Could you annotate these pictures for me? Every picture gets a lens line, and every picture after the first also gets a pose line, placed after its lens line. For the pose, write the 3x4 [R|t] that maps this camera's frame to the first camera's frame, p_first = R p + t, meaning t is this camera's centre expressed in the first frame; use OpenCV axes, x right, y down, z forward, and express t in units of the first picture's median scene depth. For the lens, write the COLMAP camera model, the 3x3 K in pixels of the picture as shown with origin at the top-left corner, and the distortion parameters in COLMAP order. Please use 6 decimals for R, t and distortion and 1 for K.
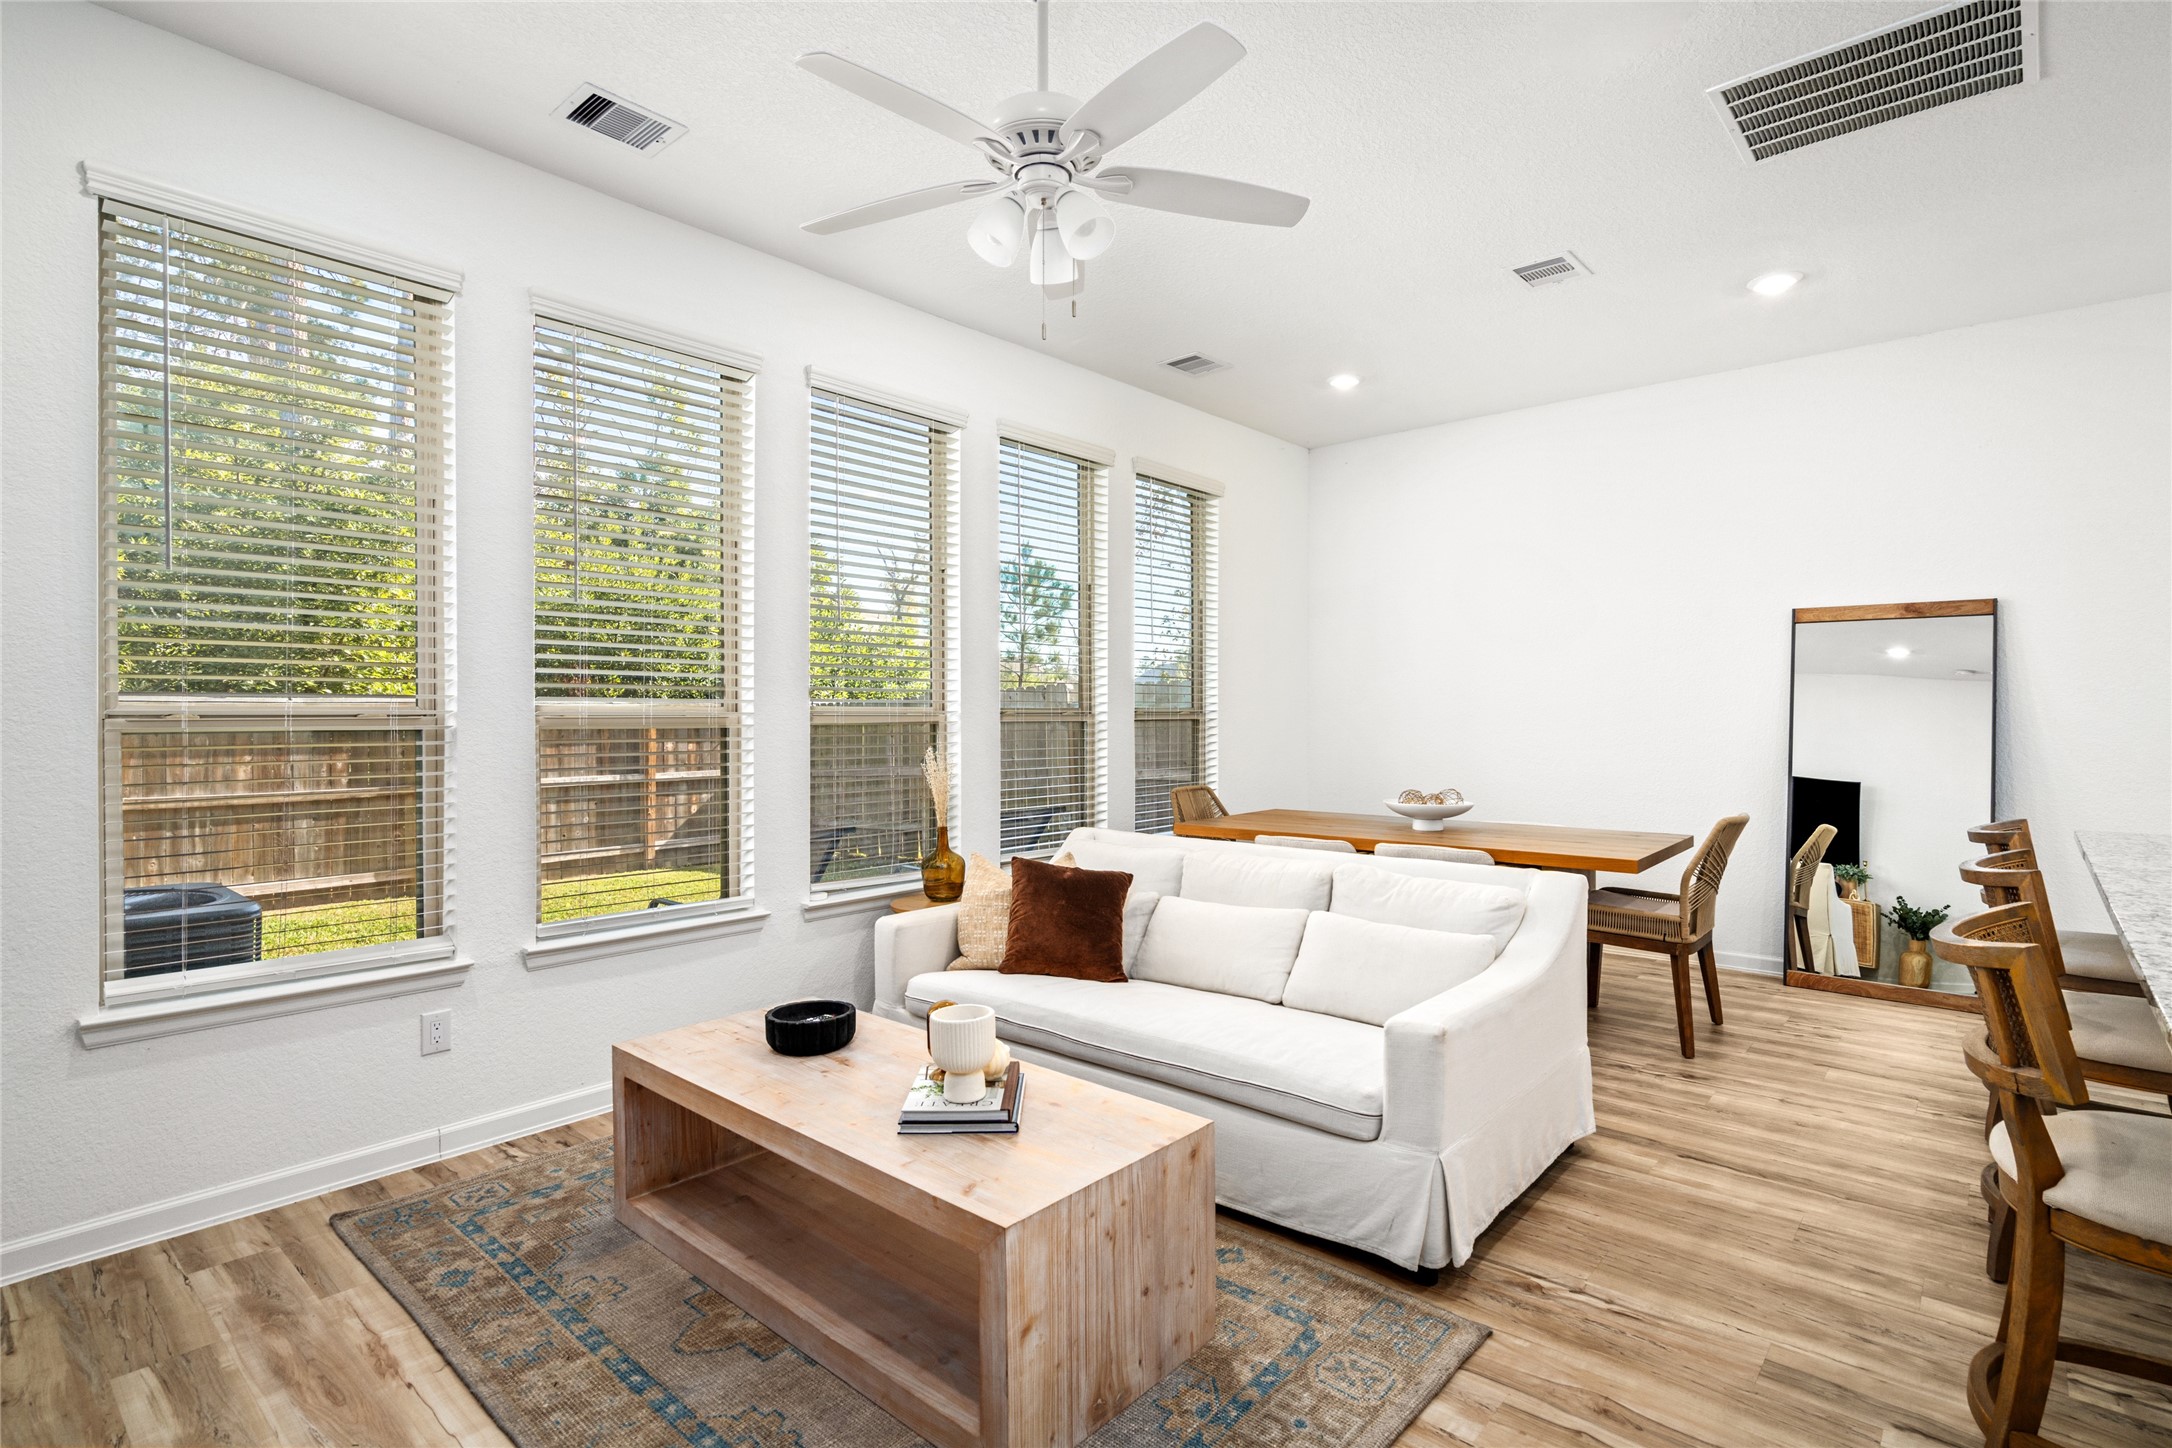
lens RADIAL K [[1059.2, 0, 1087.3], [0, 1059.2, 721.9], [0, 0, 1]] dist [-0.000654, 0.000986]
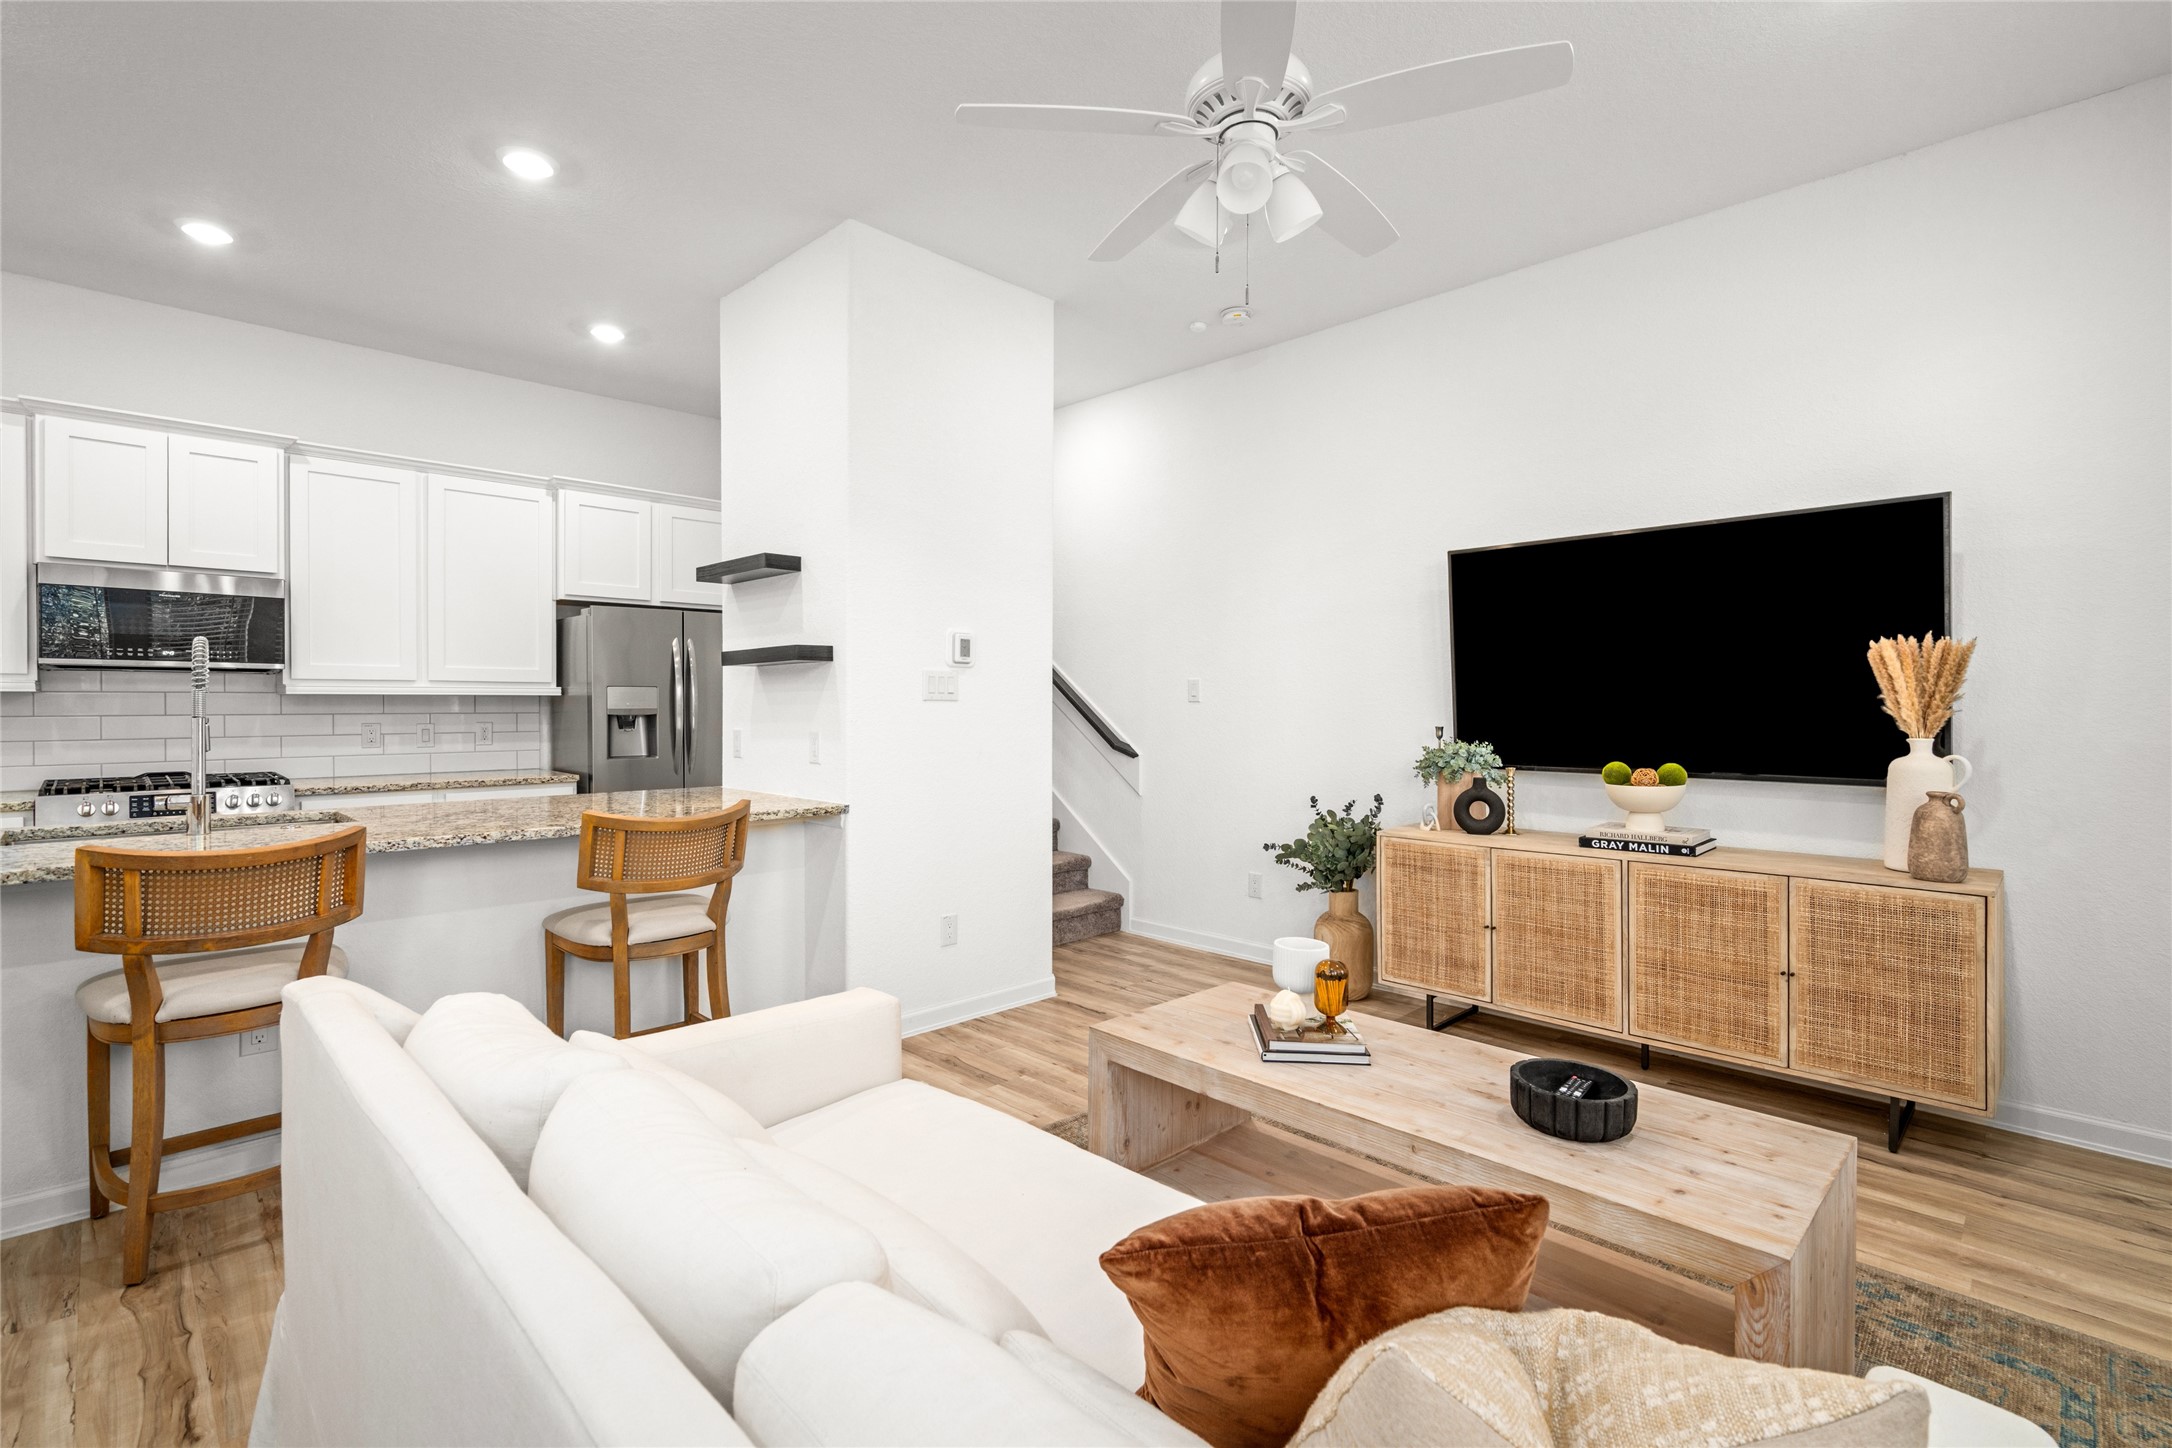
lens RADIAL K [[1007.1, 0, 1092.9], [0, 1007.1, 713.4], [0, 0, 1]] dist [-0.003379, 0.002750]
pose [[-0.998021, -0.003789, 0.062772, 0.026932], [-0.002541, 0.999798, 0.019935, -0.002543], [-0.062835, 0.019736, -0.997829, 1.216413]]
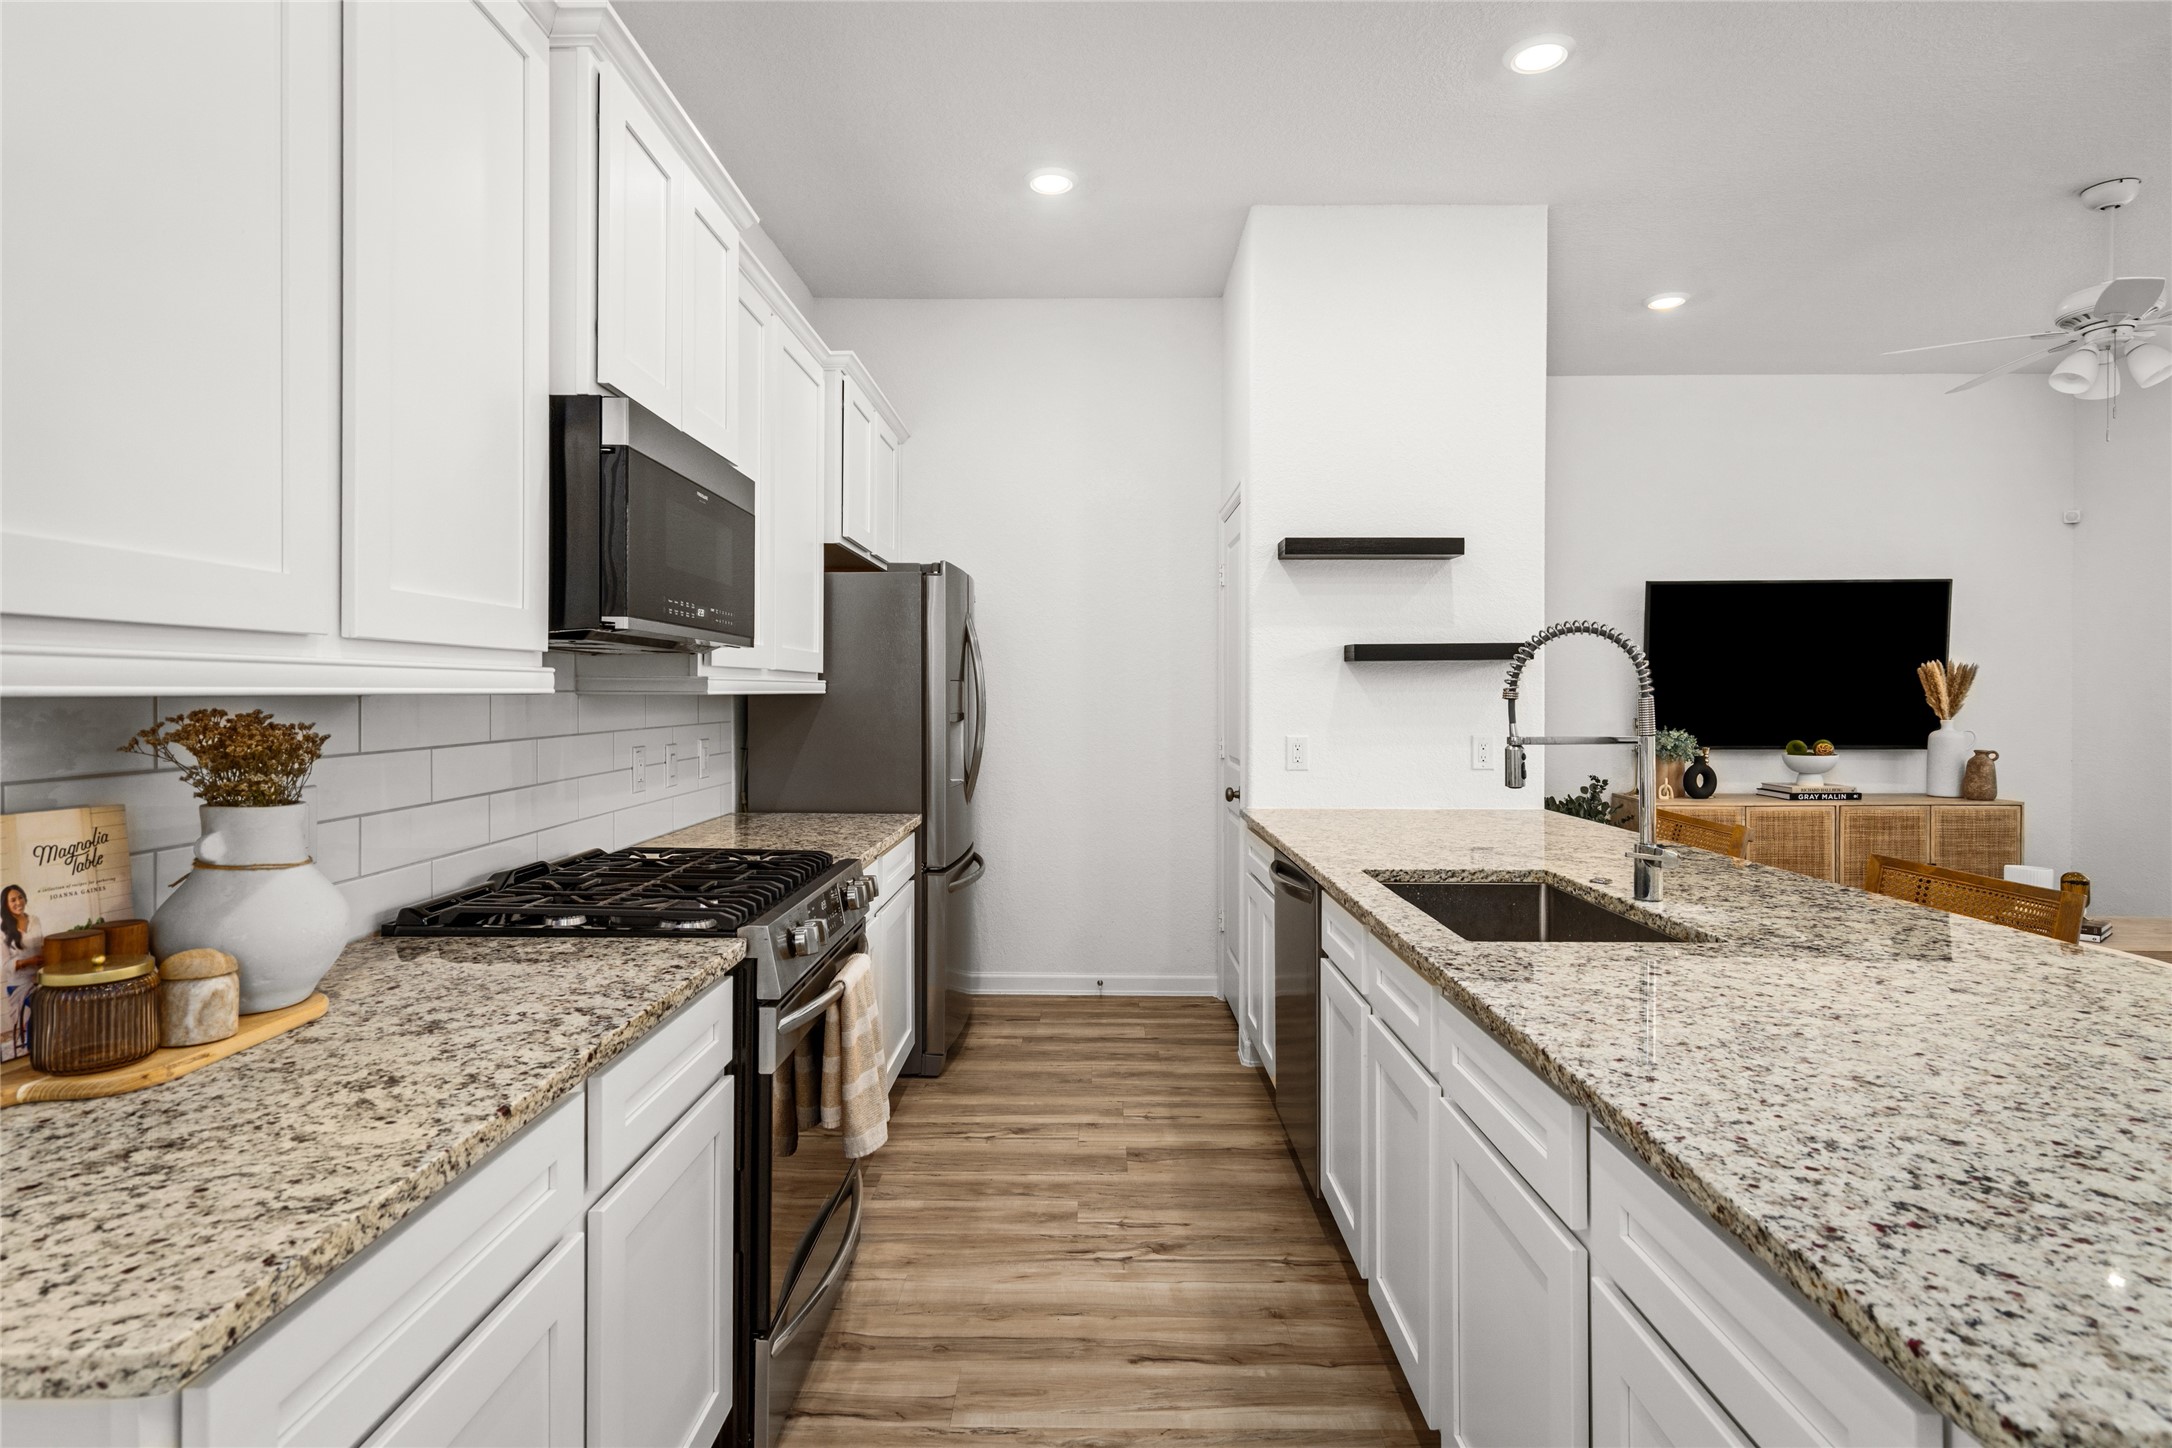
lens RADIAL K [[1123.7, 0, 1084.1], [0, 1123.7, 699.3], [0, 0, 1]] dist [0.007113, -0.001647]
pose [[-0.756315, 0.002200, -0.654204, 1.301049], [-0.007580, 0.999898, 0.012125, -0.006465], [0.654164, 0.014129, -0.756221, 0.783199]]
